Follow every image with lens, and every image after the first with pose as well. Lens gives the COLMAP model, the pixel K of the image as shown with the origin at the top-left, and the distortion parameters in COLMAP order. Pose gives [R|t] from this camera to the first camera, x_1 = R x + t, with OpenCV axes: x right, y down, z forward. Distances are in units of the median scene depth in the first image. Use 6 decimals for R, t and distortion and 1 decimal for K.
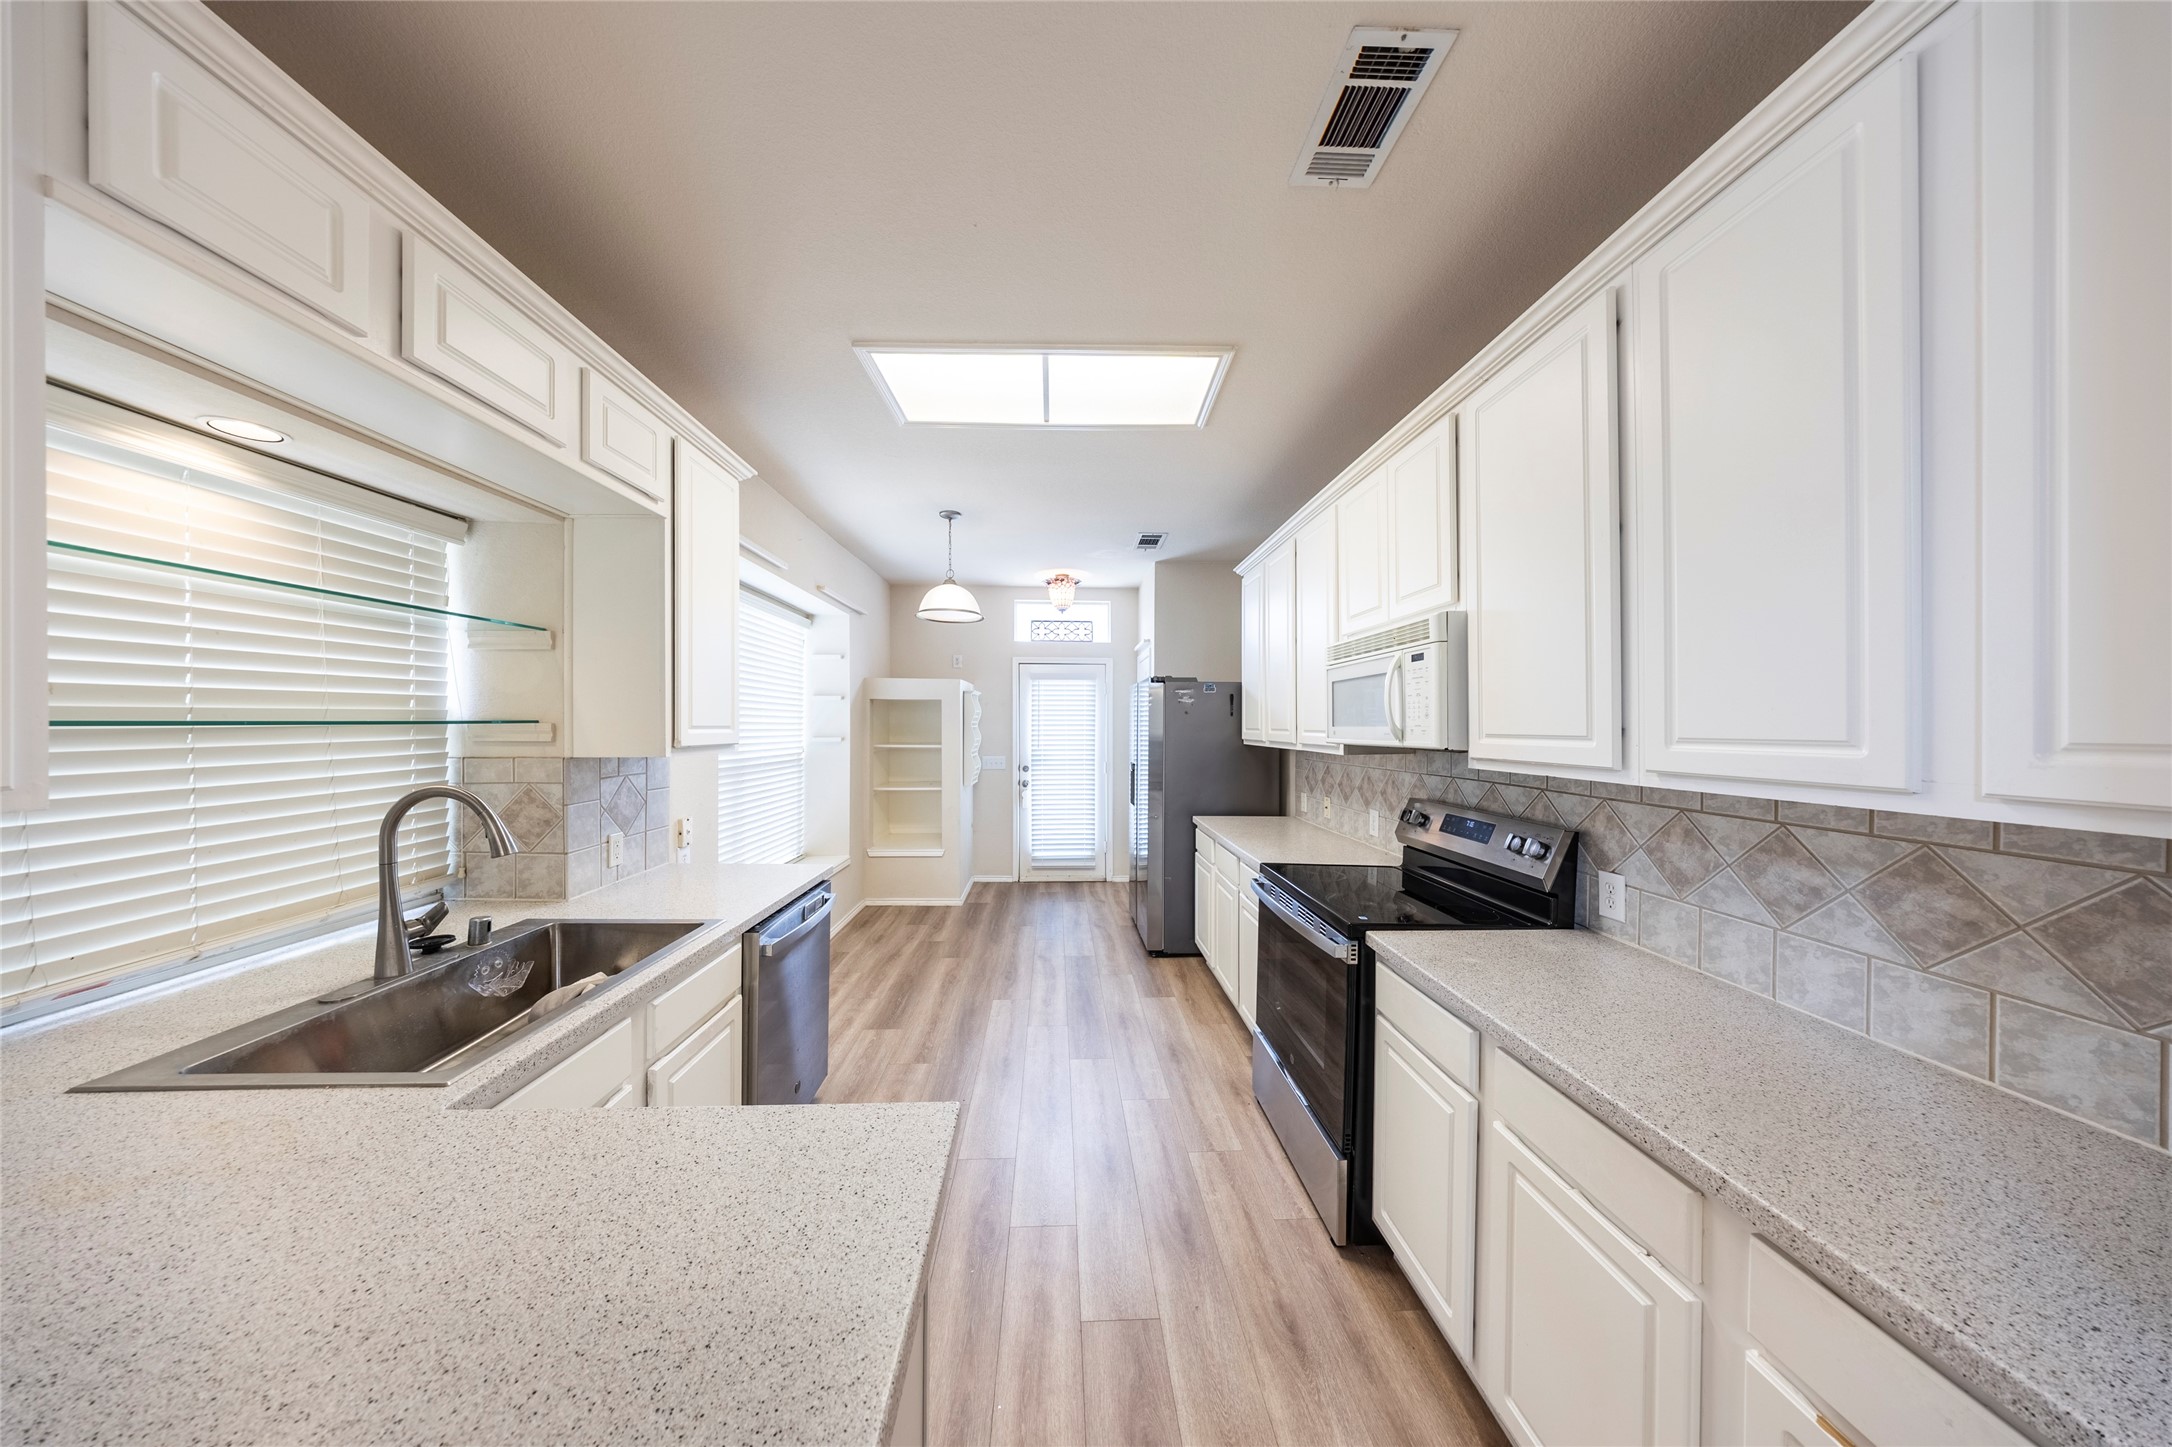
lens RADIAL K [[633.9, 0, 1084.7], [0, 633.9, 724.0], [0, 0, 1]] dist [-0.012137, 0.000757]
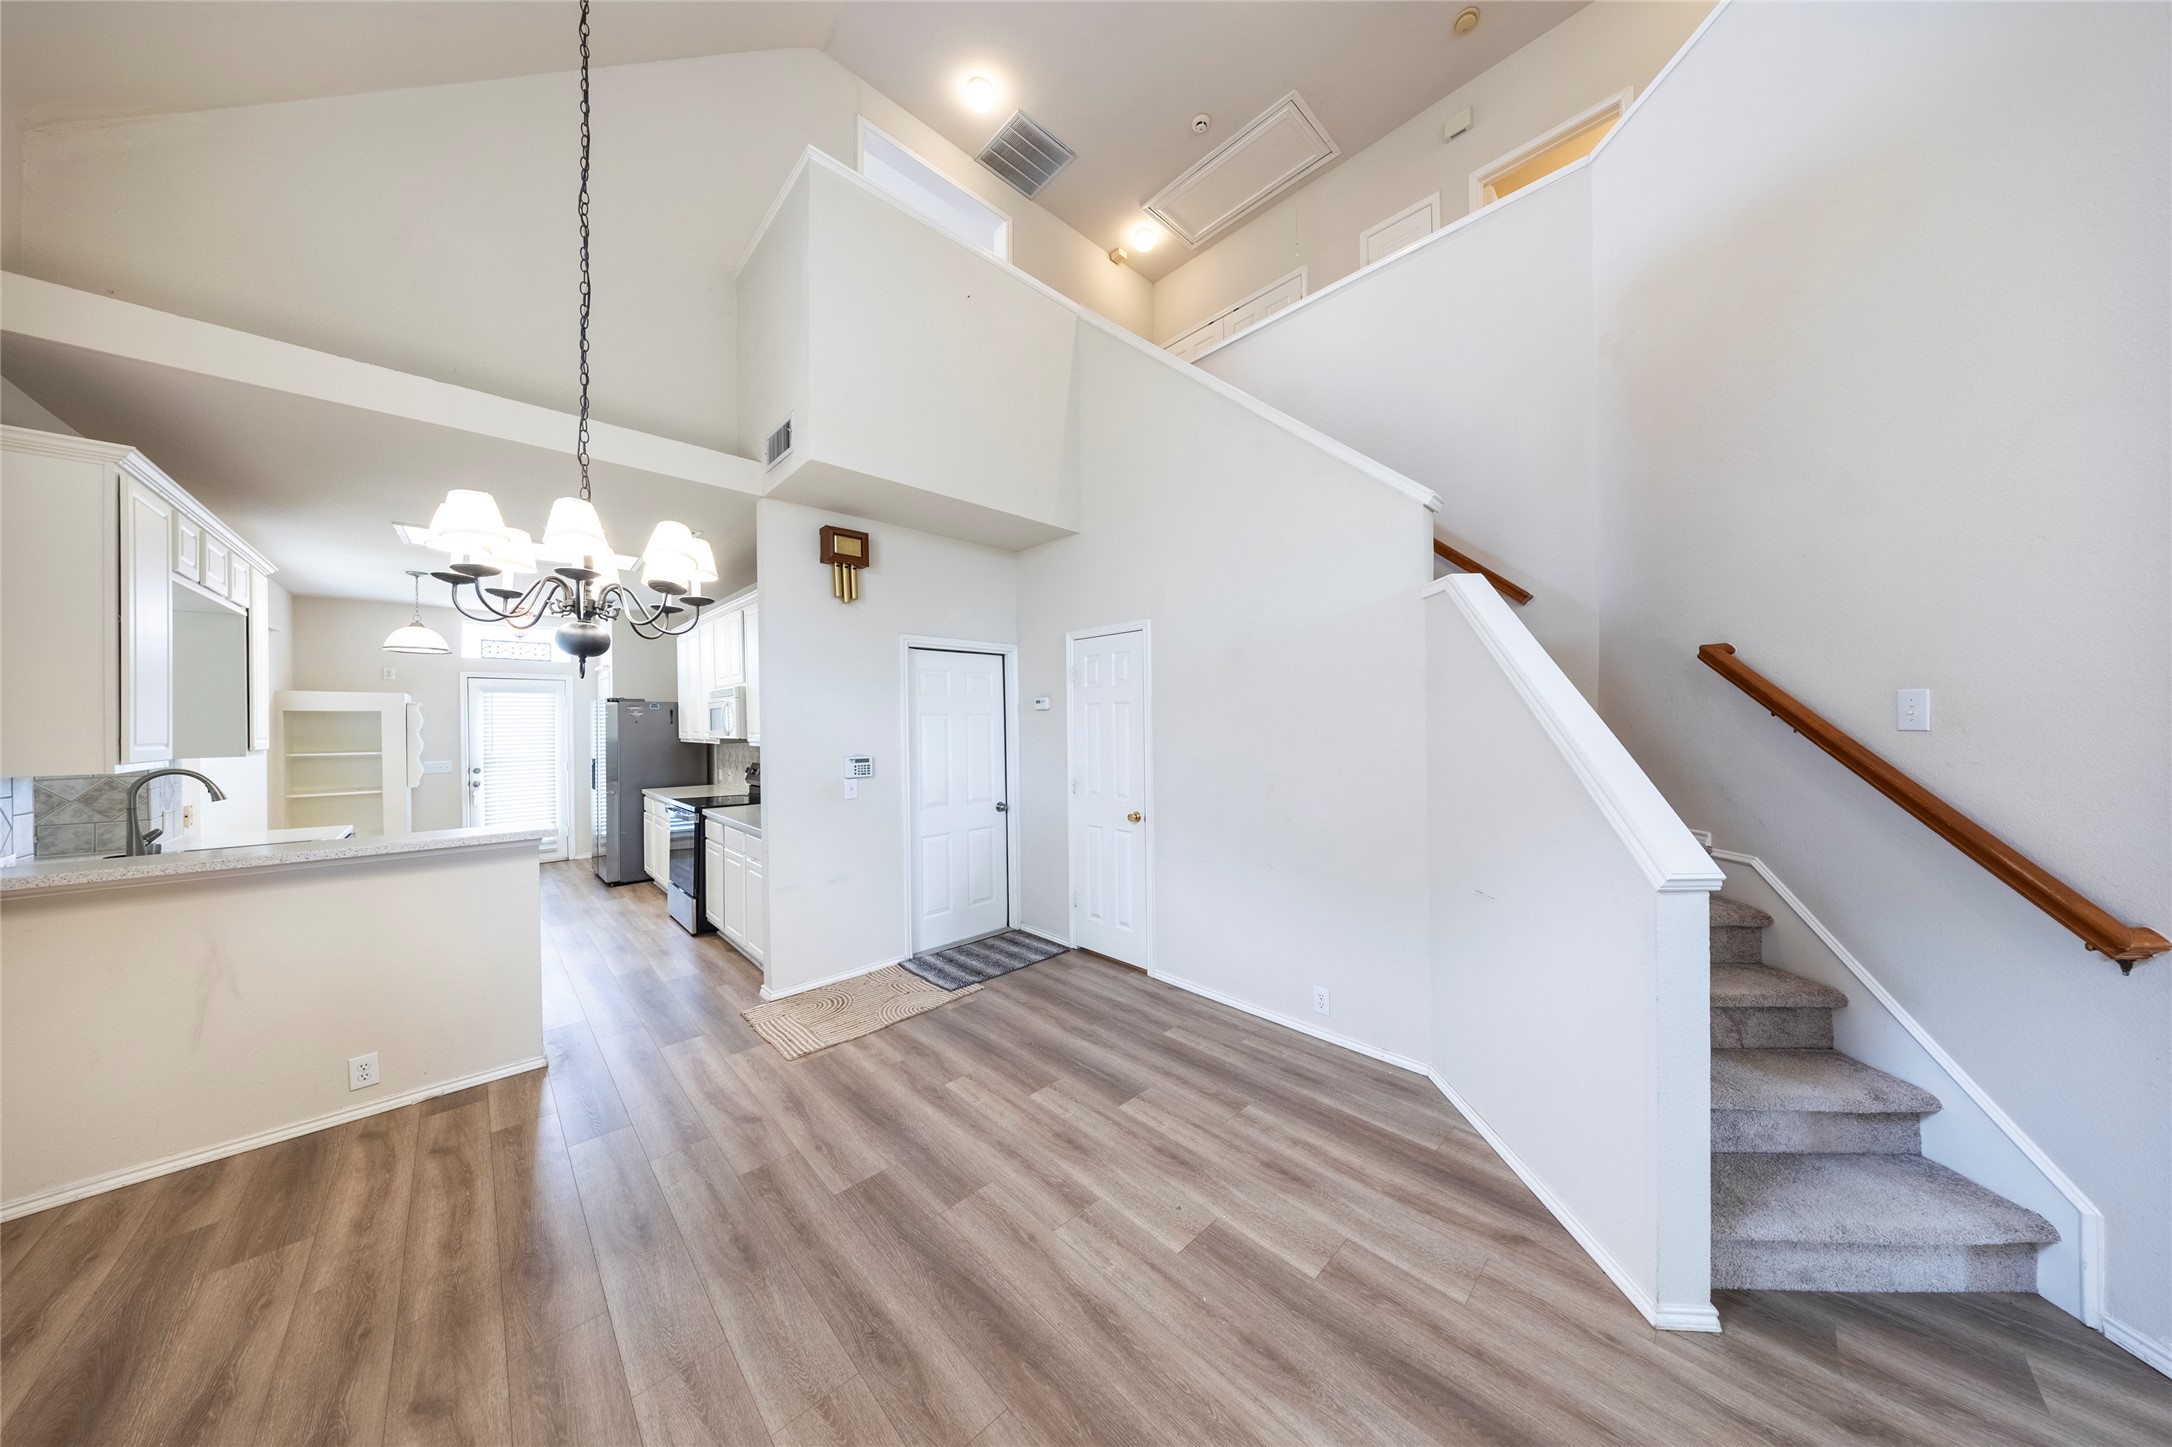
lens RADIAL K [[633.9, 0, 1092.0], [0, 633.9, 722.9], [0, 0, 1]] dist [-0.012137, 0.000757]
pose [[0.738898, -0.012504, 0.673701, -0.049056], [0.012979, 0.999906, 0.004323, -0.008688], [-0.673692, 0.005550, 0.738991, -0.844321]]
